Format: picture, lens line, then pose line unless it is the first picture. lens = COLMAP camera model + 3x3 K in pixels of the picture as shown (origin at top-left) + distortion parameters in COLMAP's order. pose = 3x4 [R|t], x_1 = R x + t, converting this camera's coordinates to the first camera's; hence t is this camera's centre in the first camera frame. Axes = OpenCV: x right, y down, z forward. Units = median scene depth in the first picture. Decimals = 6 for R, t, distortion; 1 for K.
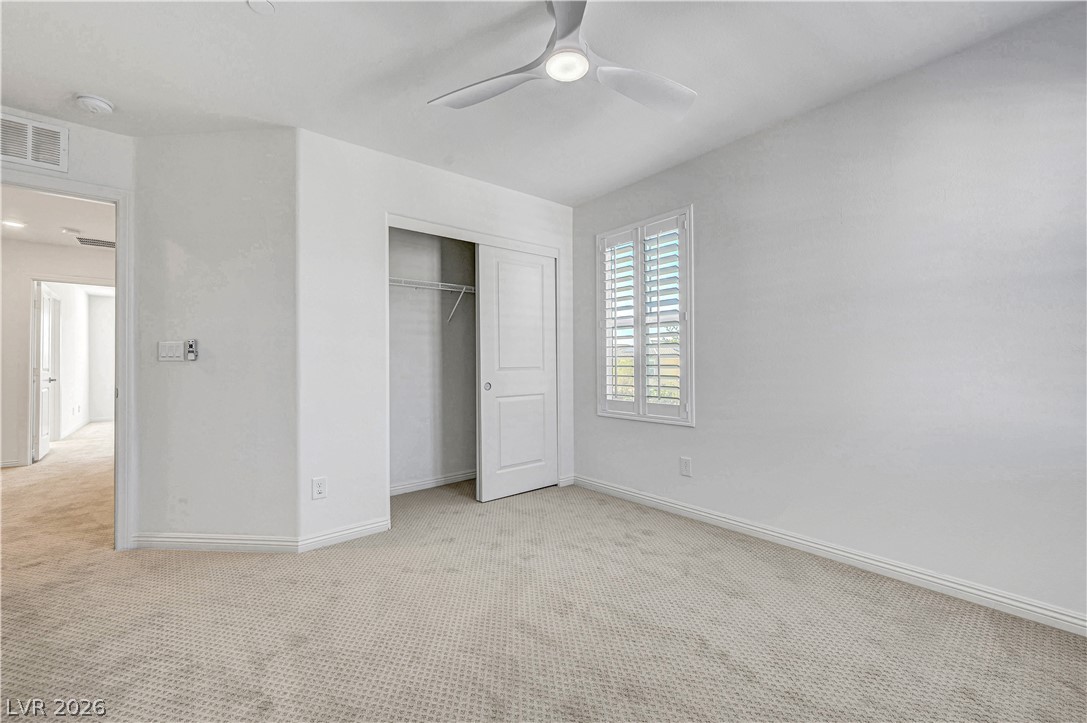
lens RADIAL K [[442.8, 0, 543.5], [0, 442.8, 361.5], [0, 0, 1]] dist [-0.018426, -0.000058]
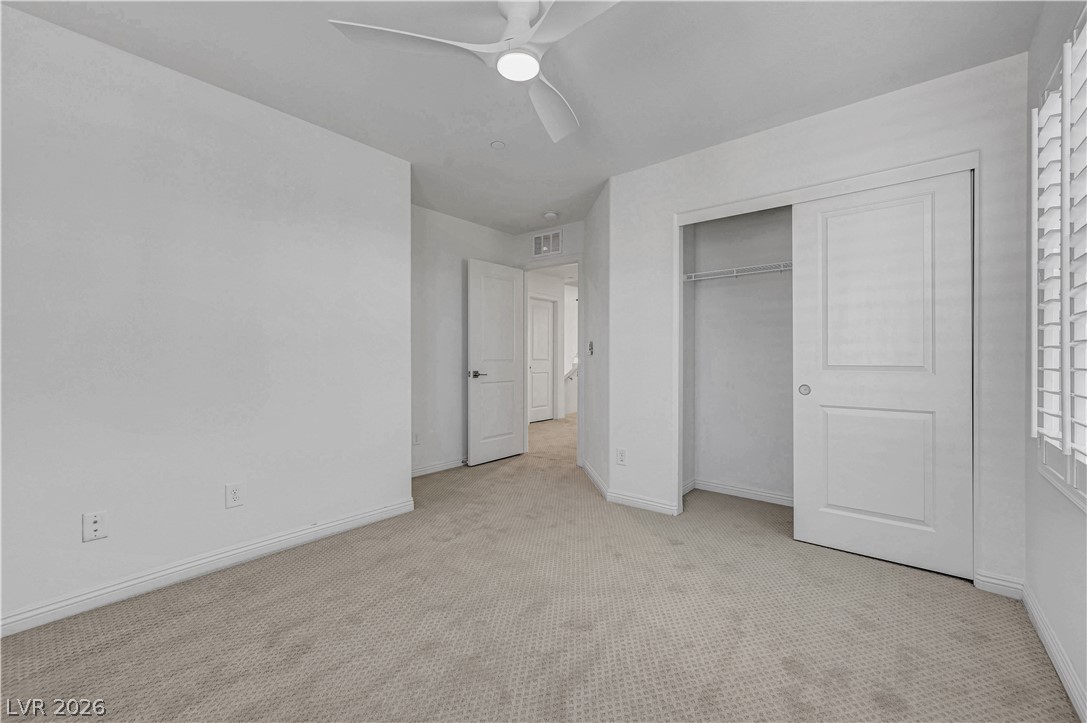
lens RADIAL K [[433.8, 0, 543.5], [0, 433.8, 361.5], [0, 0, 1]] dist [-0.001295, -0.000152]
pose [[0.180557, 0.014591, -0.983456, 0.583996], [0.001053, 0.999887, 0.015028, -0.004222], [0.983564, -0.003750, 0.180521, 0.482658]]
